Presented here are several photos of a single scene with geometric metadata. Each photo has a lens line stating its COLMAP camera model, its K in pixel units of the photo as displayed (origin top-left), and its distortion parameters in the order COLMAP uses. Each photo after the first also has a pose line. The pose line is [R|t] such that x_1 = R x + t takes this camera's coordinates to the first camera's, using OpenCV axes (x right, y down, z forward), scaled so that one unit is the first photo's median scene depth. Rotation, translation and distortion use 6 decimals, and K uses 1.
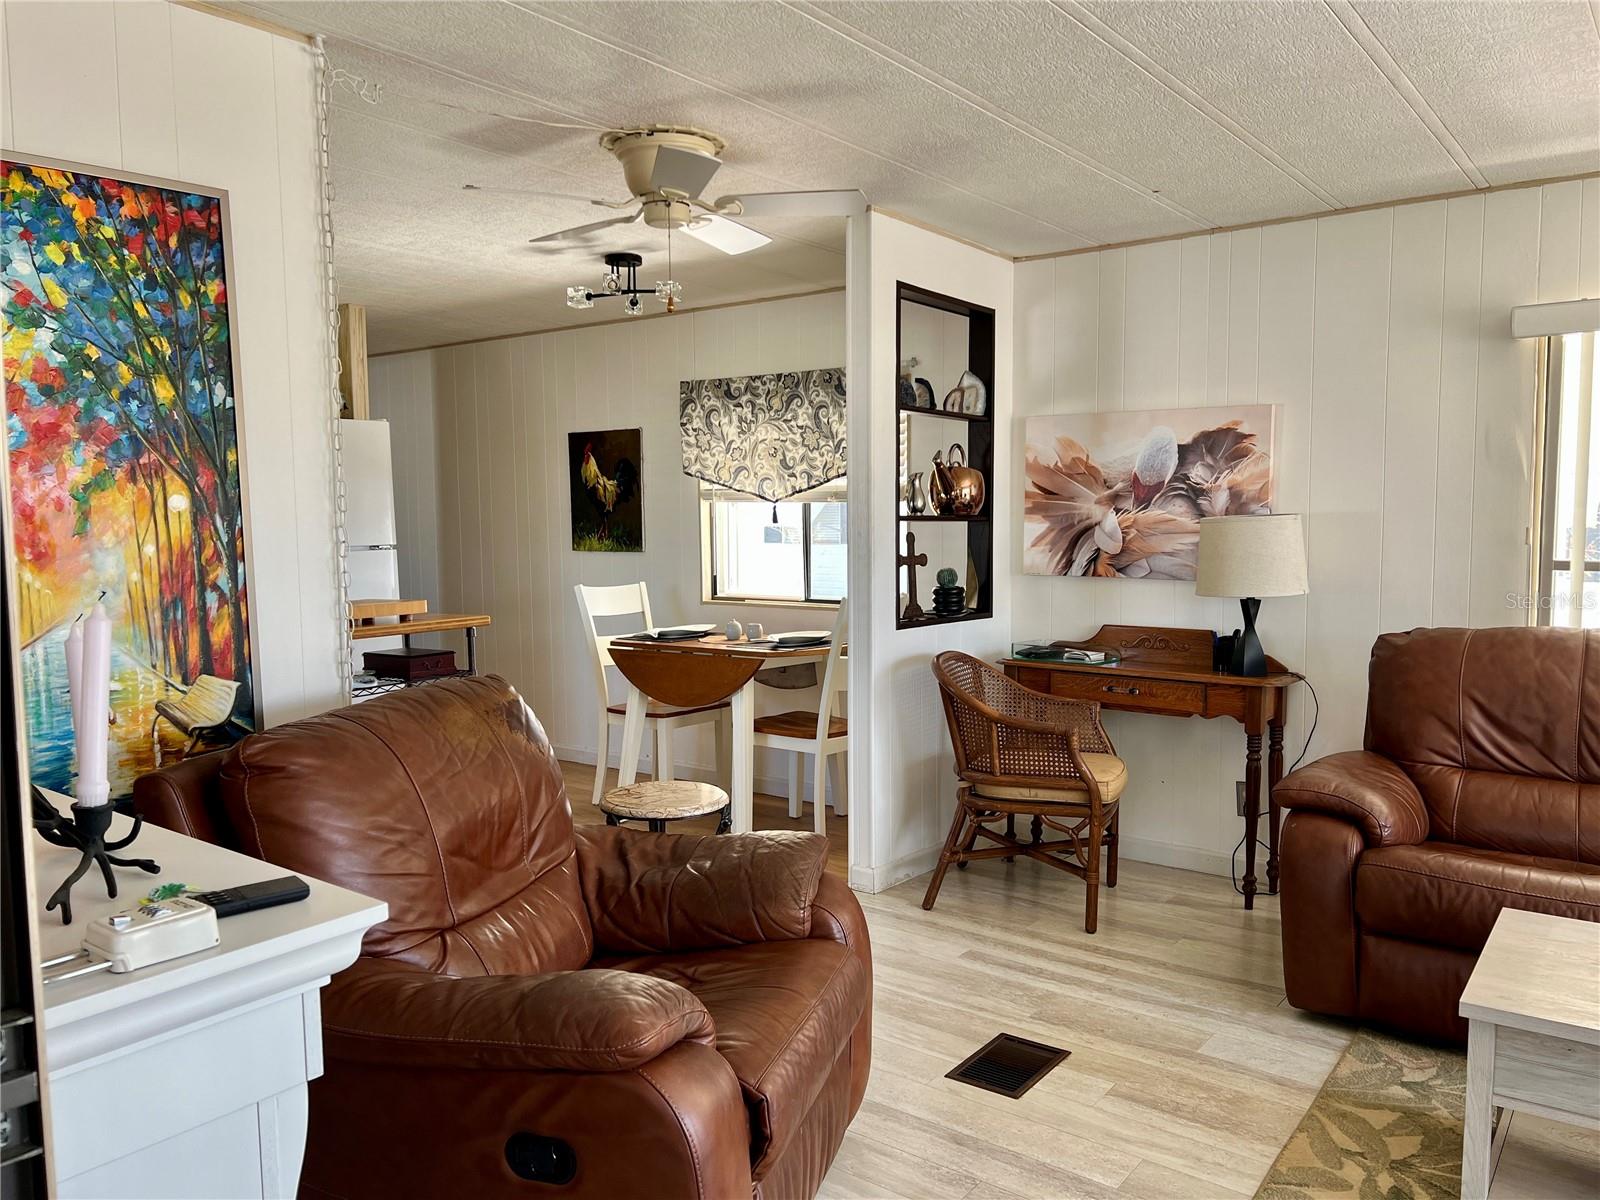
lens RADIAL K [[1199.4, 0, 794.2], [0, 1199.4, 601.9], [0, 0, 1]] dist [0.105470, -0.125412]
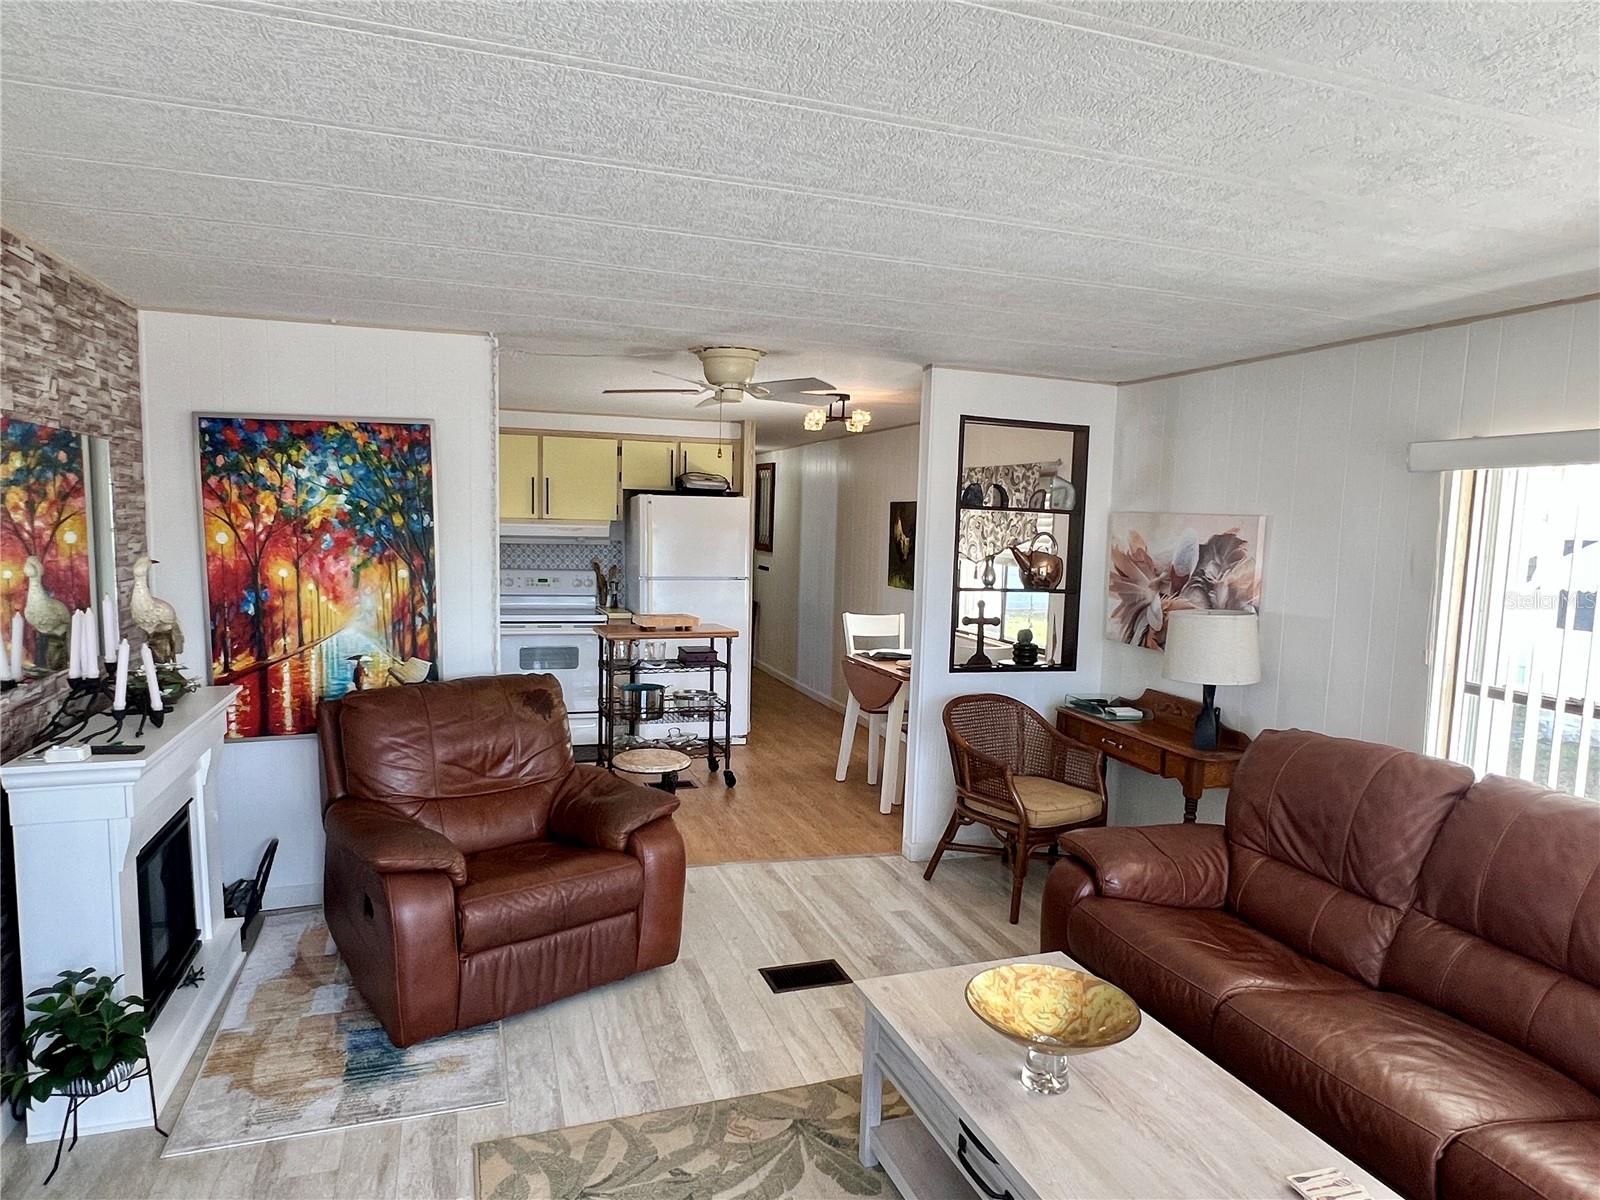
lens RADIAL K [[972.8, 0, 796.6], [0, 972.8, 611.7], [0, 0, 1]] dist [-0.002845, -0.003332]
pose [[0.827558, 0.087000, -0.554598, 0.491952], [-0.077124, 0.996170, 0.041187, -0.069351], [0.556057, 0.008688, 0.831099, 0.002329]]
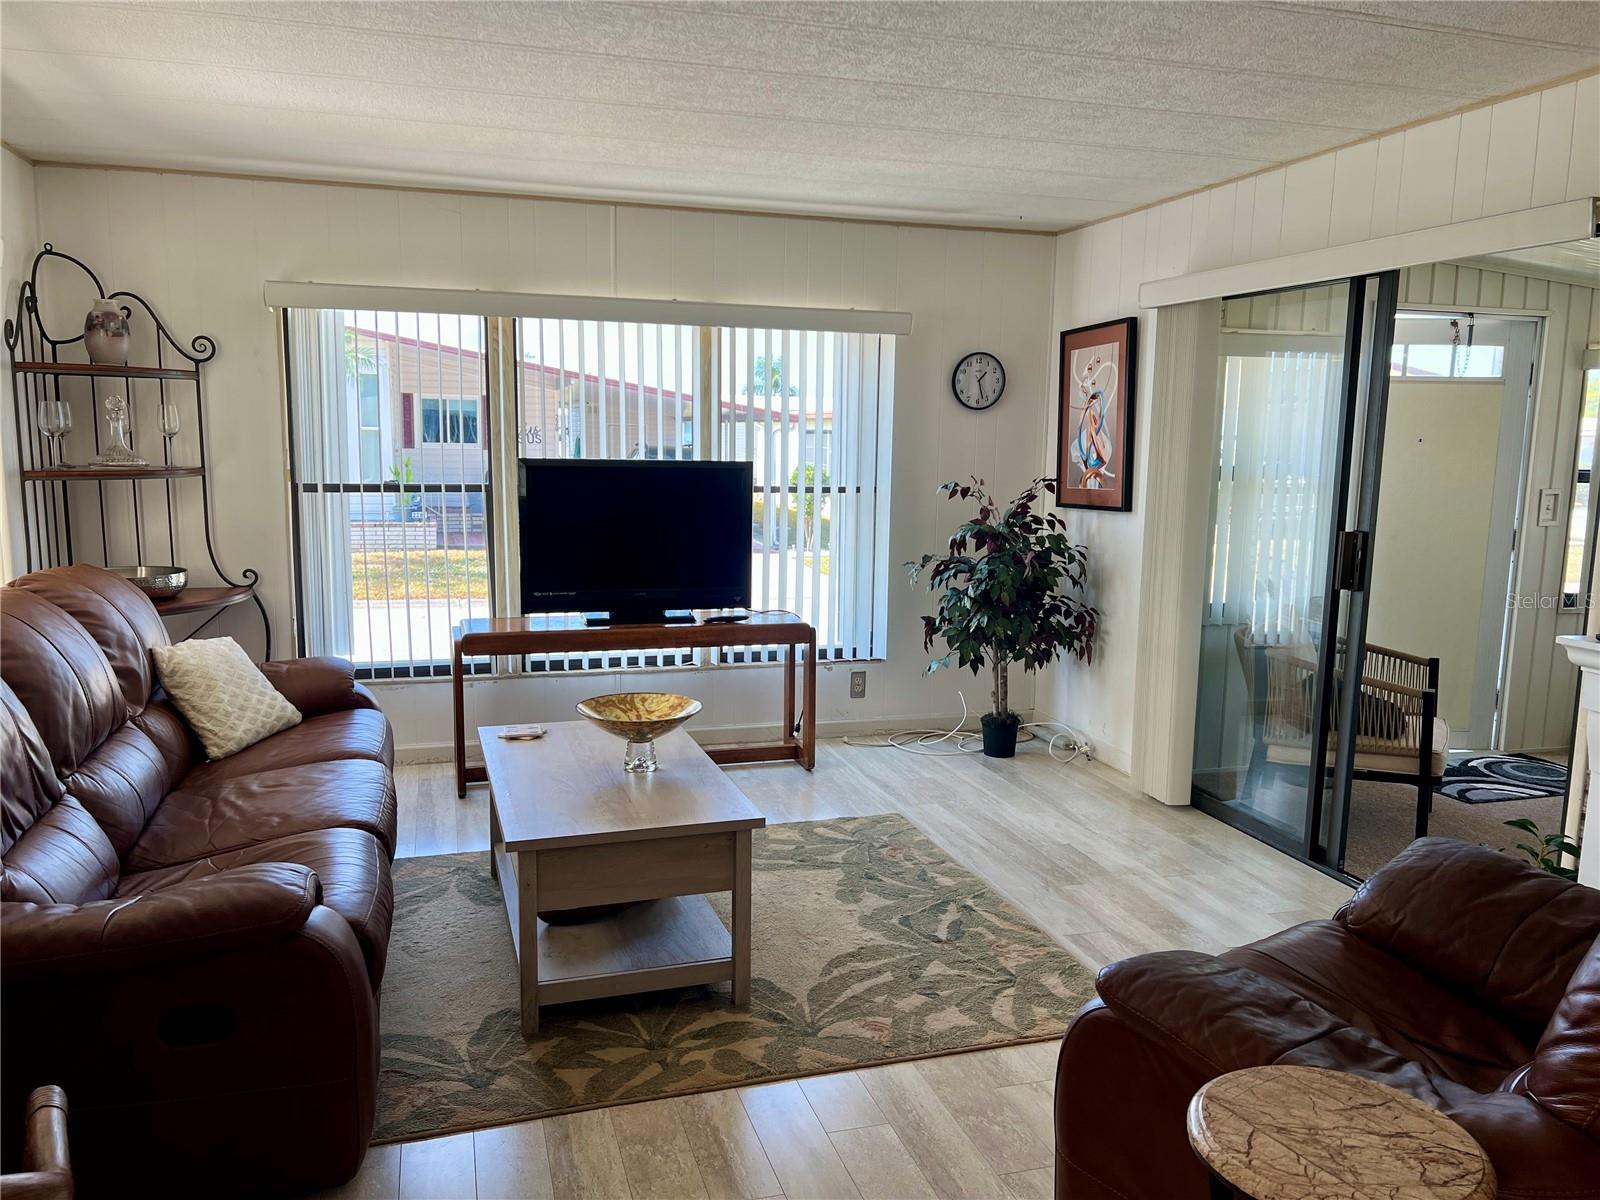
lens RADIAL K [[1199.4, 0, 794.2], [0, 1199.4, 601.9], [0, 0, 1]] dist [0.105470, -0.125412]
pose [[-0.805798, -0.085920, 0.585925, -0.125510], [0.034982, 0.980785, 0.191931, -0.083698], [-0.591157, 0.175154, -0.787308, 0.920243]]
